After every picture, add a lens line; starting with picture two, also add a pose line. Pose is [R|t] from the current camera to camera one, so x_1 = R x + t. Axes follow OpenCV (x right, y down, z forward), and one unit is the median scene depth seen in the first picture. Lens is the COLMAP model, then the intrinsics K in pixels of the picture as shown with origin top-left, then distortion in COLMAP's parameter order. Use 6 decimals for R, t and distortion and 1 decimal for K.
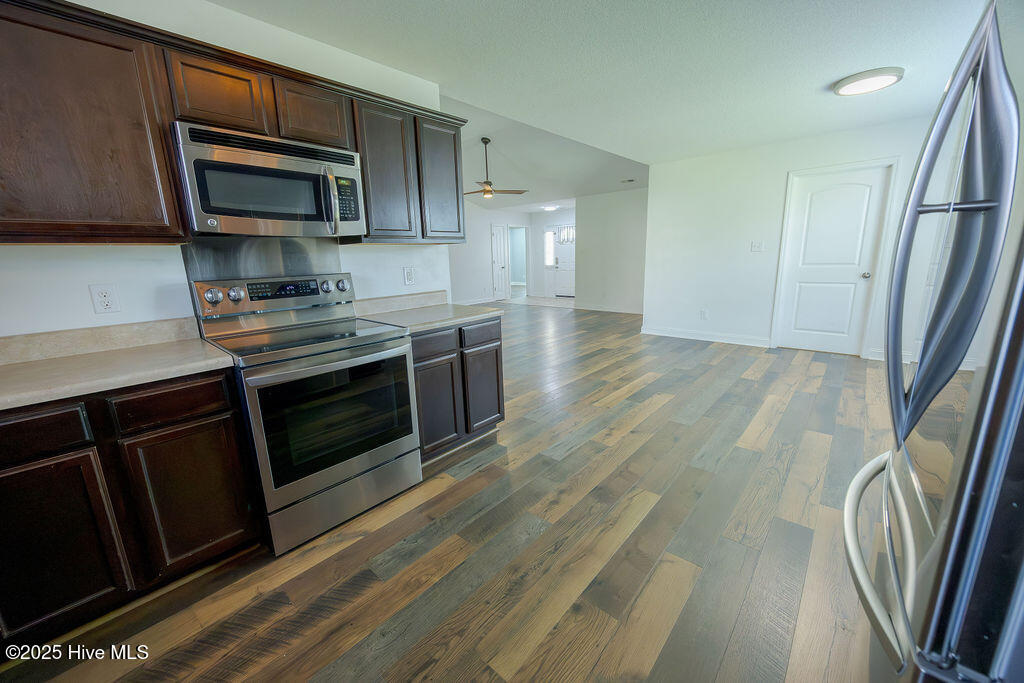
lens RADIAL K [[389.9, 0, 507.5], [0, 389.9, 343.0], [0, 0, 1]] dist [-0.003313, -0.000287]
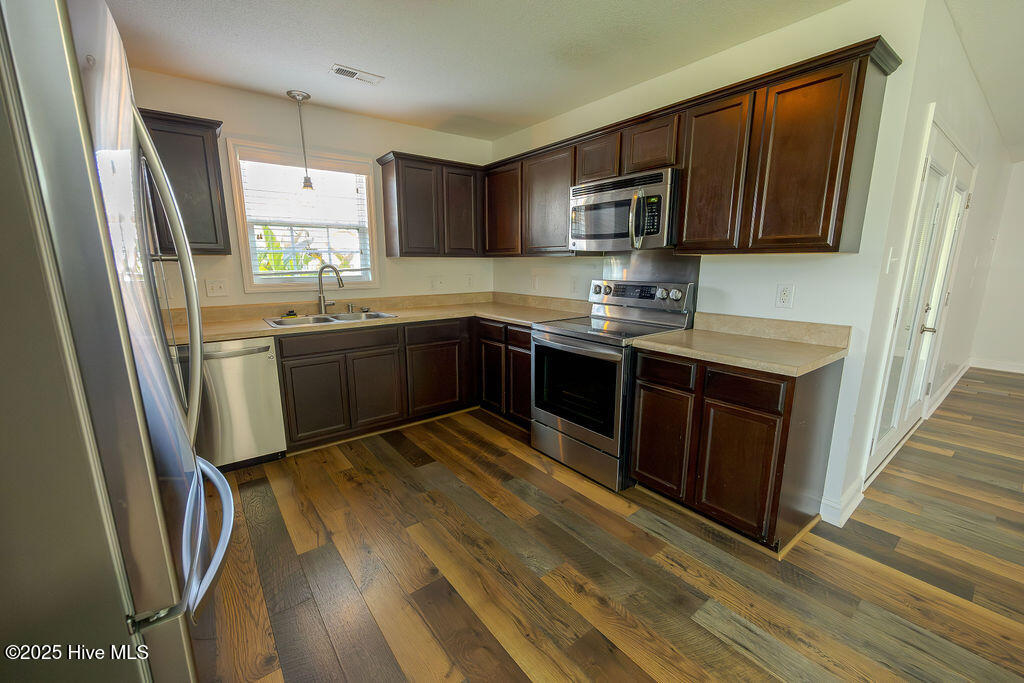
lens RADIAL K [[411.1, 0, 510.2], [0, 411.1, 341.2], [0, 0, 1]] dist [-0.001101, -0.000159]
pose [[-0.169485, 0.217629, -0.961204, 0.798372], [-0.211868, 0.944464, 0.251197, -0.231318], [0.962490, 0.246223, -0.113964, 0.800931]]
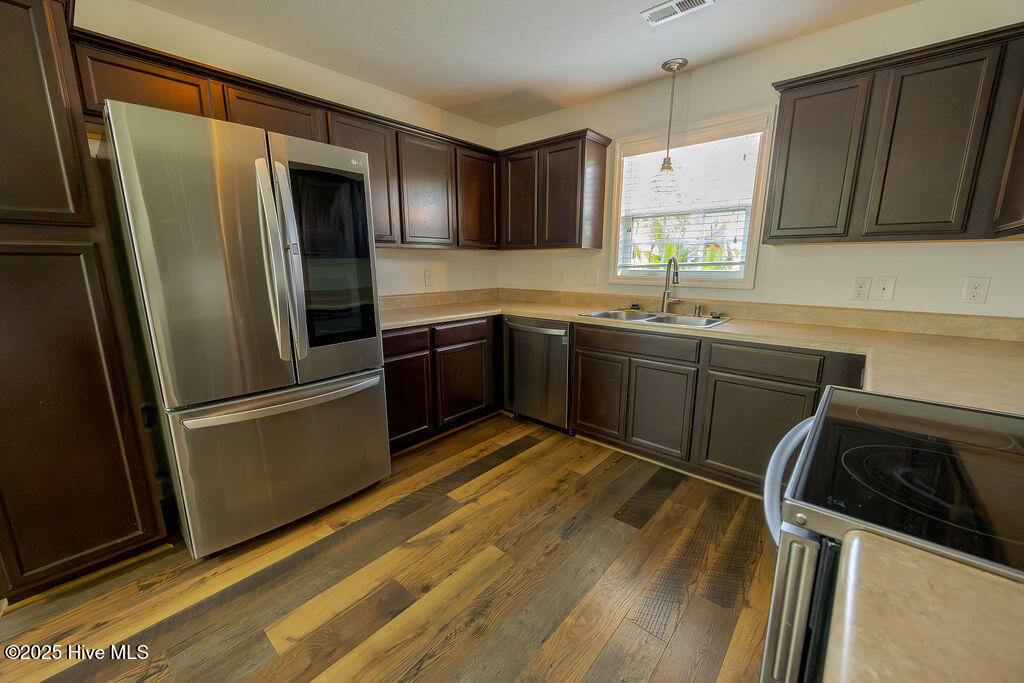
lens RADIAL K [[398.9, 0, 510.5], [0, 398.9, 343.2], [0, 0, 1]] dist [-0.001163, 0.000152]
pose [[-0.999257, 0.036773, -0.011537, -0.046446], [0.028761, 0.910773, 0.411904, -0.261366], [0.025654, 0.411266, -0.911154, 1.163782]]
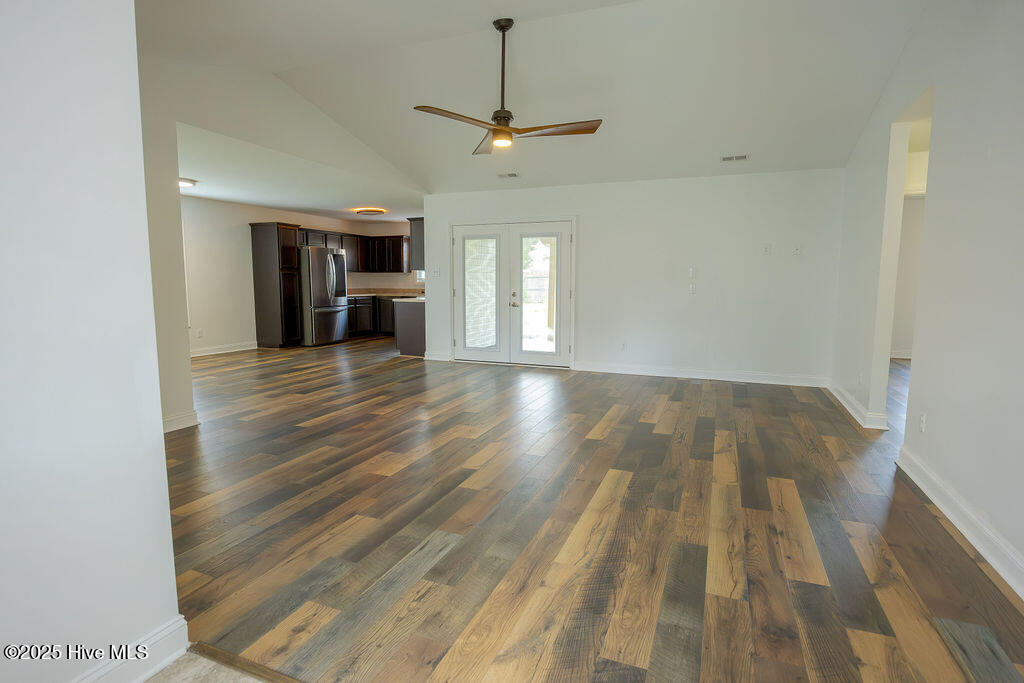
lens RADIAL K [[517.1, 0, 514.8], [0, 517.1, 339.6], [0, 0, 1]] dist [-0.012175, -0.000242]
pose [[-0.935345, 0.069673, -0.346807, 0.494418], [-0.051478, 0.943163, 0.328318, -1.131170], [0.349970, 0.324944, -0.878597, 5.030399]]
